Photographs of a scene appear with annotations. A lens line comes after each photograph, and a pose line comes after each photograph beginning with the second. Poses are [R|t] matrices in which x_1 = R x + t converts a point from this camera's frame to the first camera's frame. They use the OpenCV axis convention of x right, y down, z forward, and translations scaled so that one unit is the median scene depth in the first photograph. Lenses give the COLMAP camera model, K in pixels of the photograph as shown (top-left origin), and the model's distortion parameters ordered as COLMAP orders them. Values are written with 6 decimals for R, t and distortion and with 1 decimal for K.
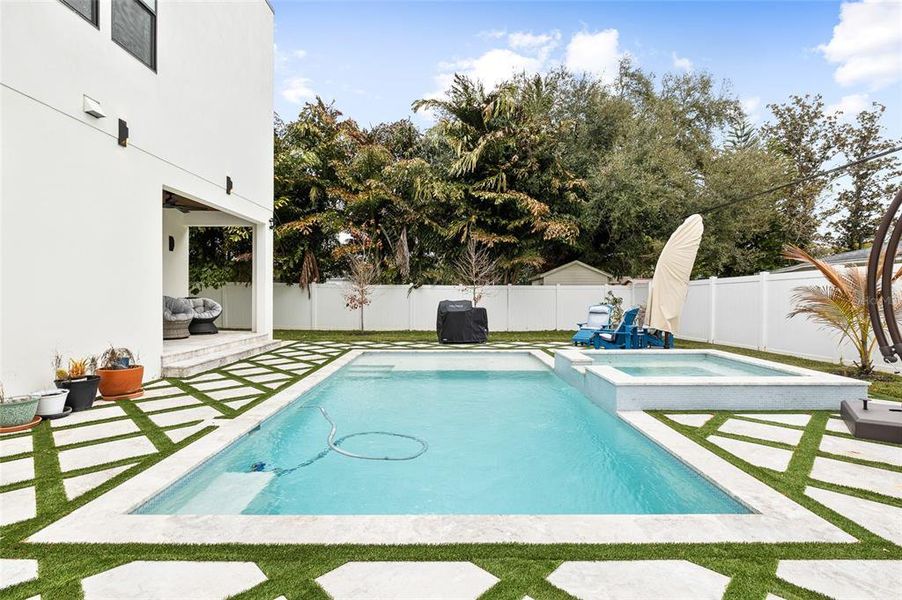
lens RADIAL K [[420.7, 0, 451.0], [0, 420.7, 300.0], [0, 0, 1]] dist [-0.002380, 0.000103]
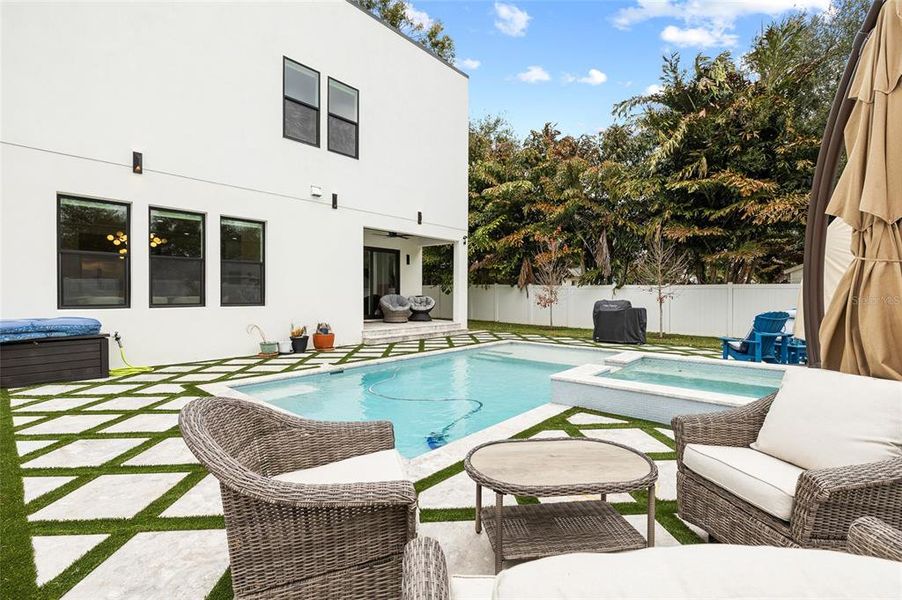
lens RADIAL K [[390.7, 0, 451.0], [0, 390.7, 300.0], [0, 0, 1]] dist [0.018029, 0.000107]
pose [[0.761971, 0.013269, -0.647475, 0.320143], [-0.013564, 0.999898, 0.004528, 0.001552], [0.647469, 0.005332, 0.762074, 0.030500]]
